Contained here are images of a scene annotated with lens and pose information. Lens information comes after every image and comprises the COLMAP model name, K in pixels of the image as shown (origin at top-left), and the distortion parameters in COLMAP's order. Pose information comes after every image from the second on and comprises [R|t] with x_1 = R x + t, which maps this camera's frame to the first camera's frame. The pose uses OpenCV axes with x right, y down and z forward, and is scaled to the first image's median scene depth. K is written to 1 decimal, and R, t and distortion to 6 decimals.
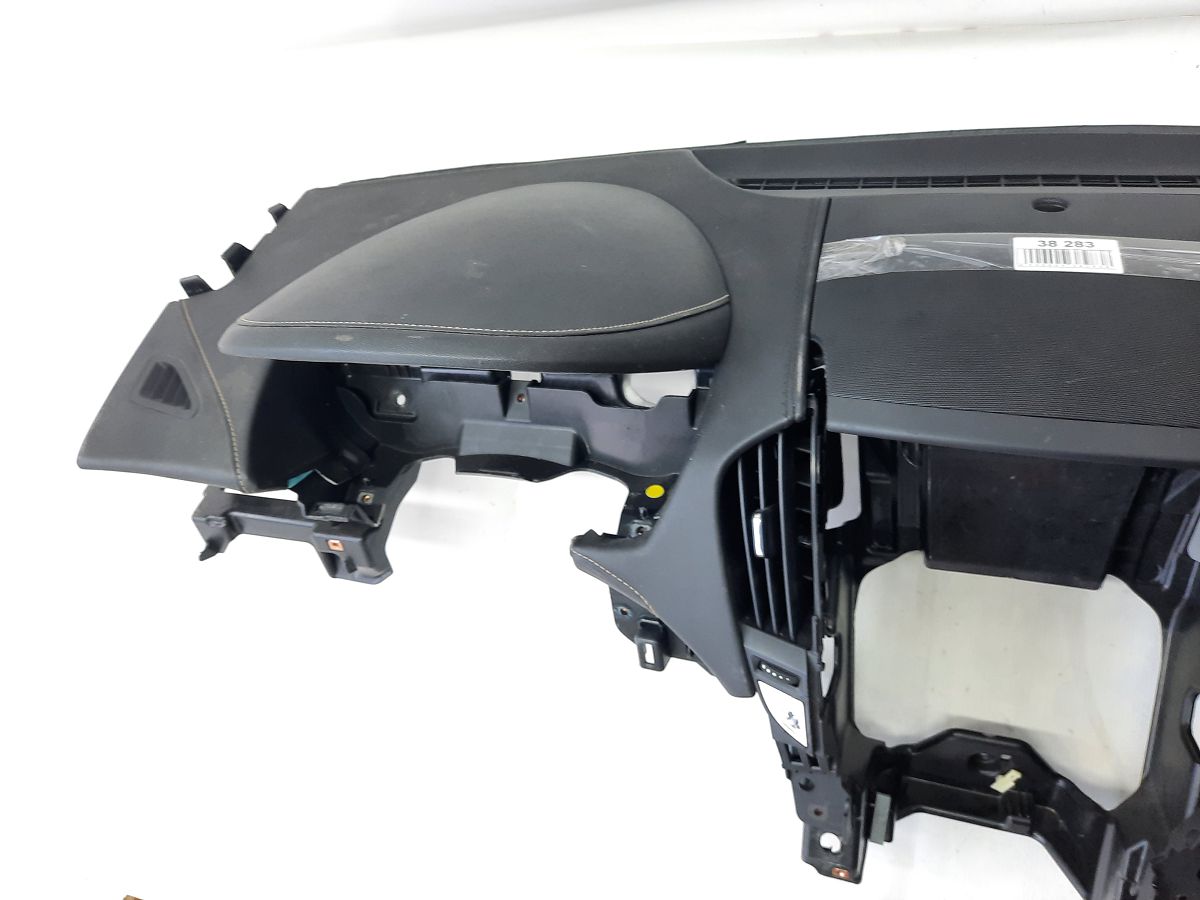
lens RADIAL K [[892.4, 0, 609.2], [0, 892.4, 455.2], [0, 0, 1]] dist [0.050915, -0.053675]
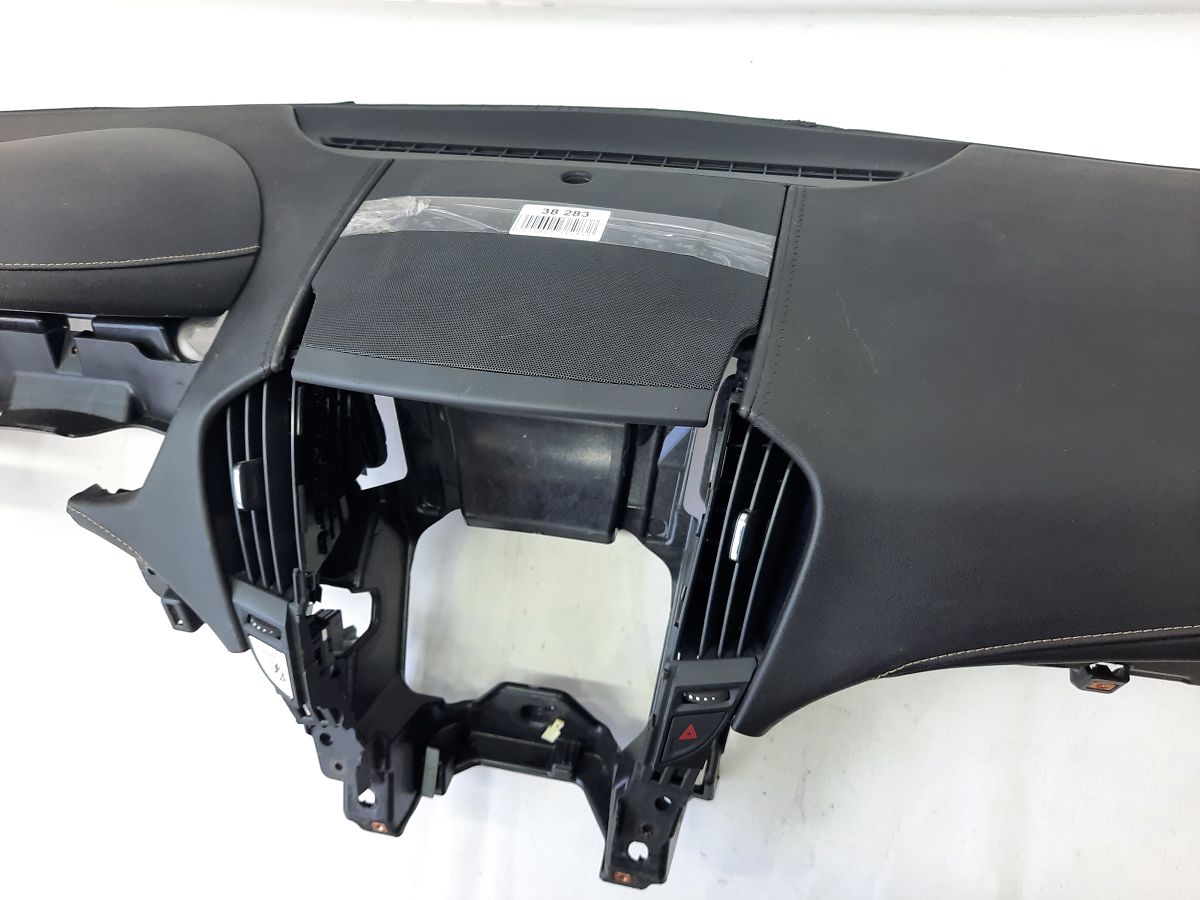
lens RADIAL K [[892.4, 0, 607.9], [0, 892.4, 455.3], [0, 0, 1]] dist [0.050915, -0.053675]
pose [[0.987749, 0.015254, 0.155306, 0.367341], [-0.016785, 0.999823, 0.008551, 0.035263], [-0.155148, -0.011053, 0.987829, -0.036486]]
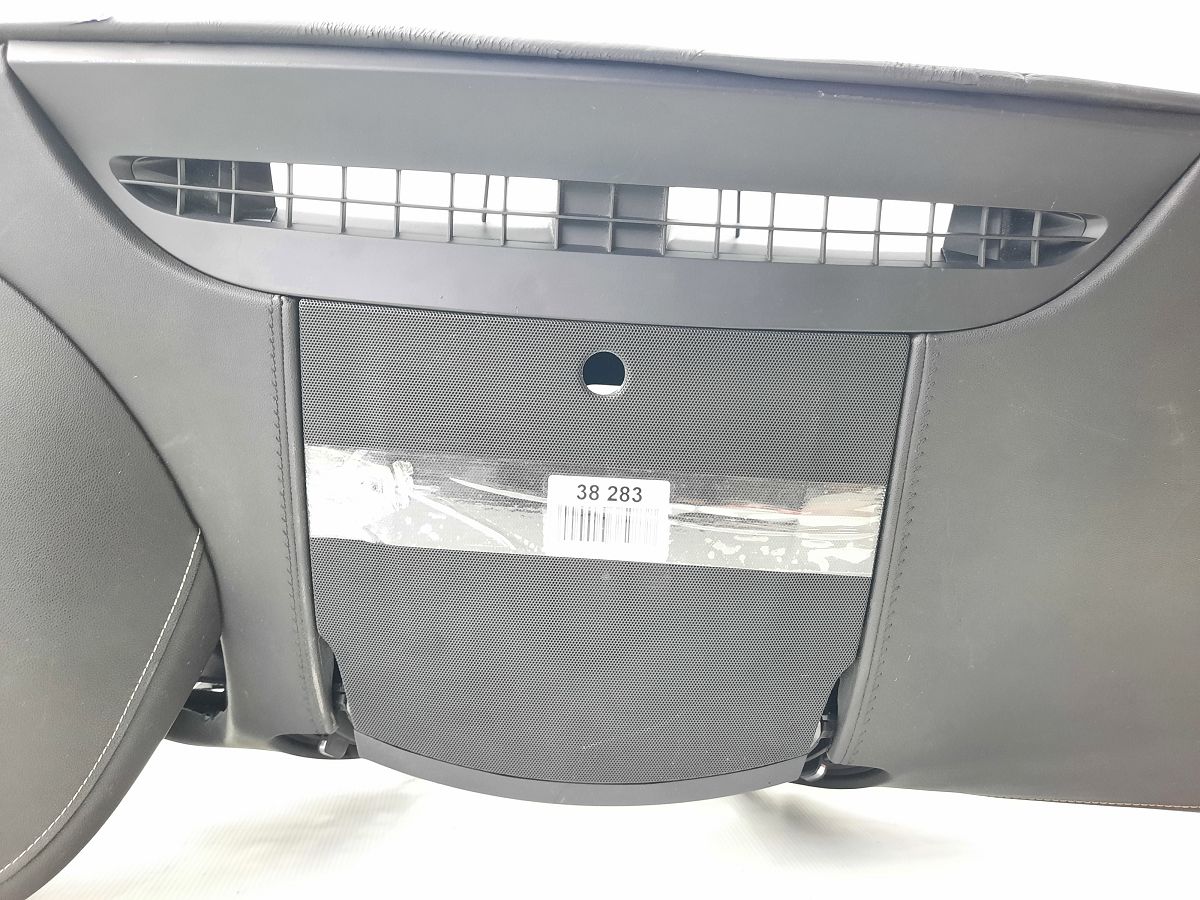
lens RADIAL K [[892.4, 0, 601.0], [0, 892.4, 442.3], [0, 0, 1]] dist [0.050915, -0.053675]
pose [[0.959656, -0.261553, 0.103204, 0.399272], [0.051297, 0.523737, 0.850334, -0.839247], [-0.276459, -0.810734, 0.516024, 0.594439]]
